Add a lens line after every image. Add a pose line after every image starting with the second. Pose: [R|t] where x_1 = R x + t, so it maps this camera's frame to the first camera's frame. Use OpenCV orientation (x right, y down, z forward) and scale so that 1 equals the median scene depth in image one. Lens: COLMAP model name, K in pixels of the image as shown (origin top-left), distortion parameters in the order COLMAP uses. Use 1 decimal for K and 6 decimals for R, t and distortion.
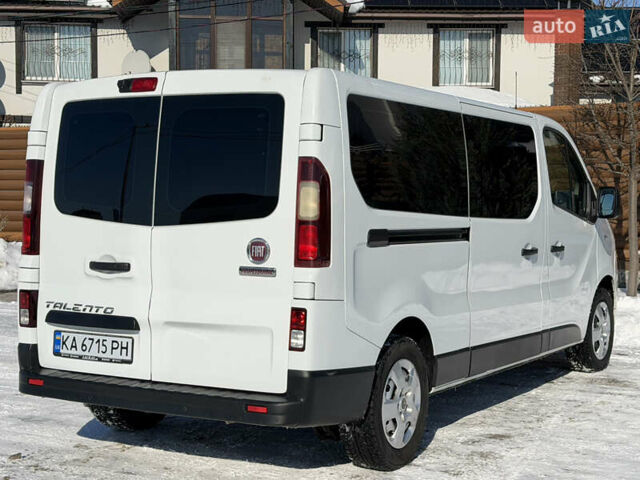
lens RADIAL K [[1124.5, 0, 323.1], [0, 1124.5, 241.6], [0, 0, 1]] dist [0.121616, 0.068210]
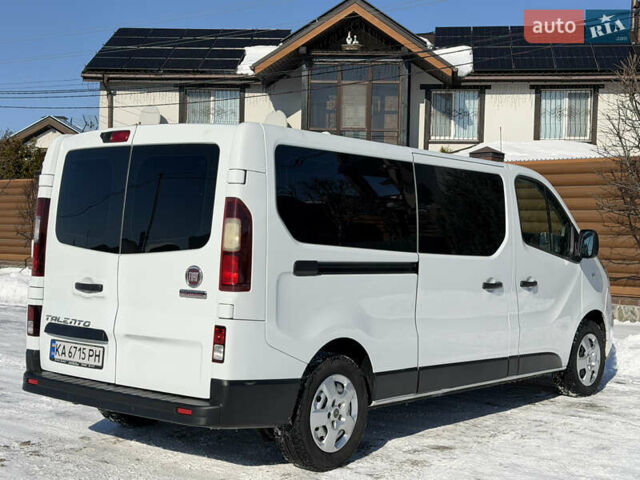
lens RADIAL K [[977.0, 0, 317.3], [0, 977.0, 241.3], [0, 0, 1]] dist [0.122191, -0.001321]
pose [[0.987125, 0.018506, -0.158874, 0.207642], [-0.023996, 0.999177, -0.032701, 0.001768], [0.158138, 0.036093, 0.986757, 0.005718]]
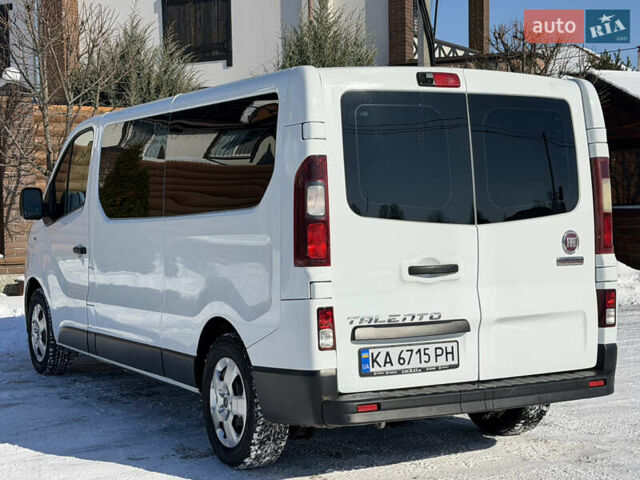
lens RADIAL K [[1023.7, 0, 317.5], [0, 1023.7, 239.1], [0, 0, 1]] dist [0.125039, -0.024196]
pose [[0.526973, -0.047388, 0.848560, -0.933231], [0.048970, 0.998479, 0.025349, -0.029044], [-0.848470, 0.028196, 0.528492, 0.604656]]
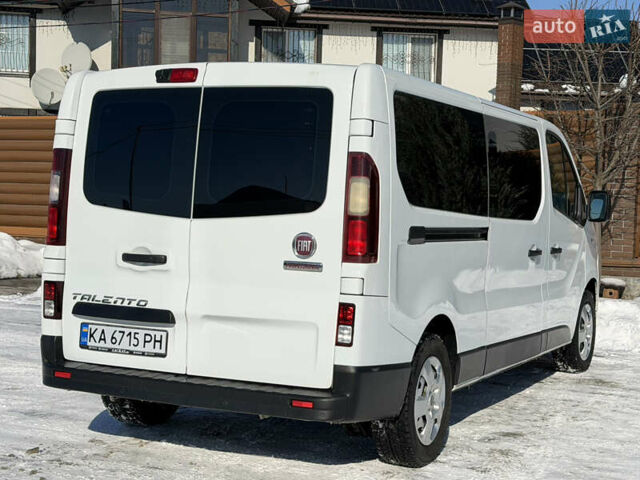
lens RADIAL K [[1124.5, 0, 323.1], [0, 1124.5, 241.6], [0, 0, 1]] dist [0.121616, 0.068210]
pose [[0.997091, 0.020053, 0.073534, -0.101885], [-0.019978, 0.999799, -0.001761, 0.005648], [-0.073555, 0.000287, 0.997291, 0.005130]]
